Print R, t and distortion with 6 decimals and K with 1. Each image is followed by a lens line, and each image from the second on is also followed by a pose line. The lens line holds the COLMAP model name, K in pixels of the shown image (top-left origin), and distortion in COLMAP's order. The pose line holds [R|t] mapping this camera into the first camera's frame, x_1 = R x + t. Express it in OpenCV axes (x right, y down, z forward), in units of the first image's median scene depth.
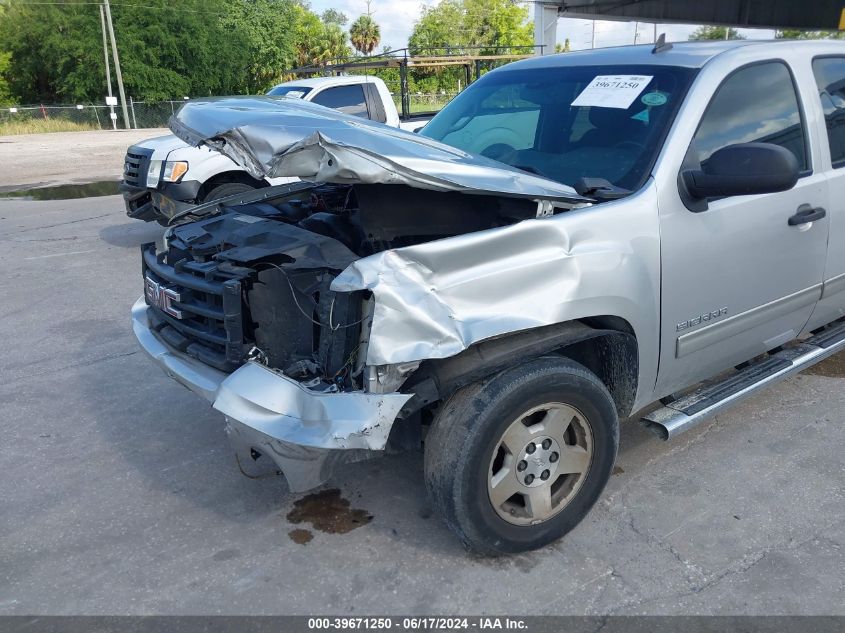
lens RADIAL K [[703.3, 0, 422.5], [0, 703.3, 316.5], [0, 0, 1]] dist [0.006669, 0.001963]
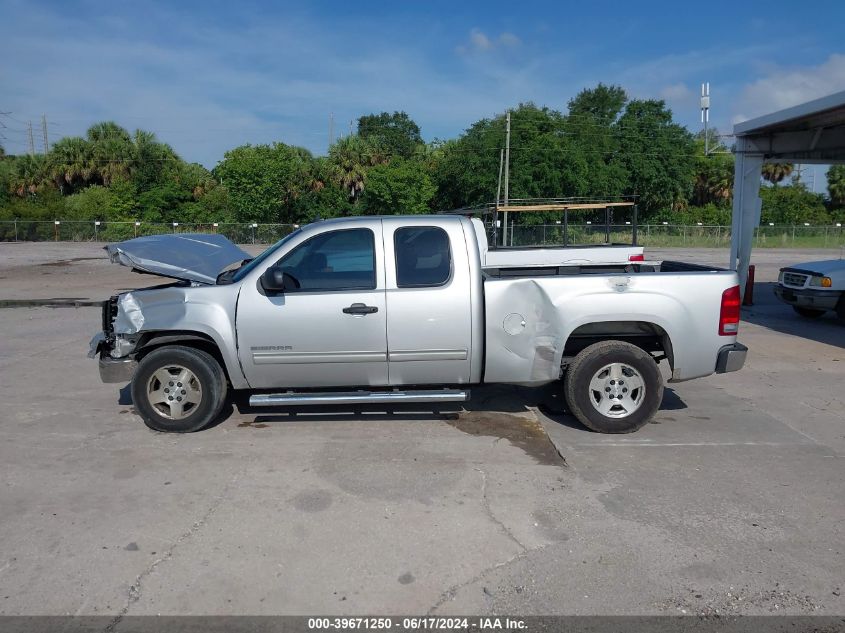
lens RADIAL K [[721.6, 0, 422.5], [0, 721.6, 316.5], [0, 0, 1]] dist [0.153298, -0.364602]
pose [[0.798888, 0.111558, -0.591043, 0.221063], [-0.208449, 0.973103, -0.098080, 0.003285], [0.564204, 0.201557, 0.800655, -0.051699]]
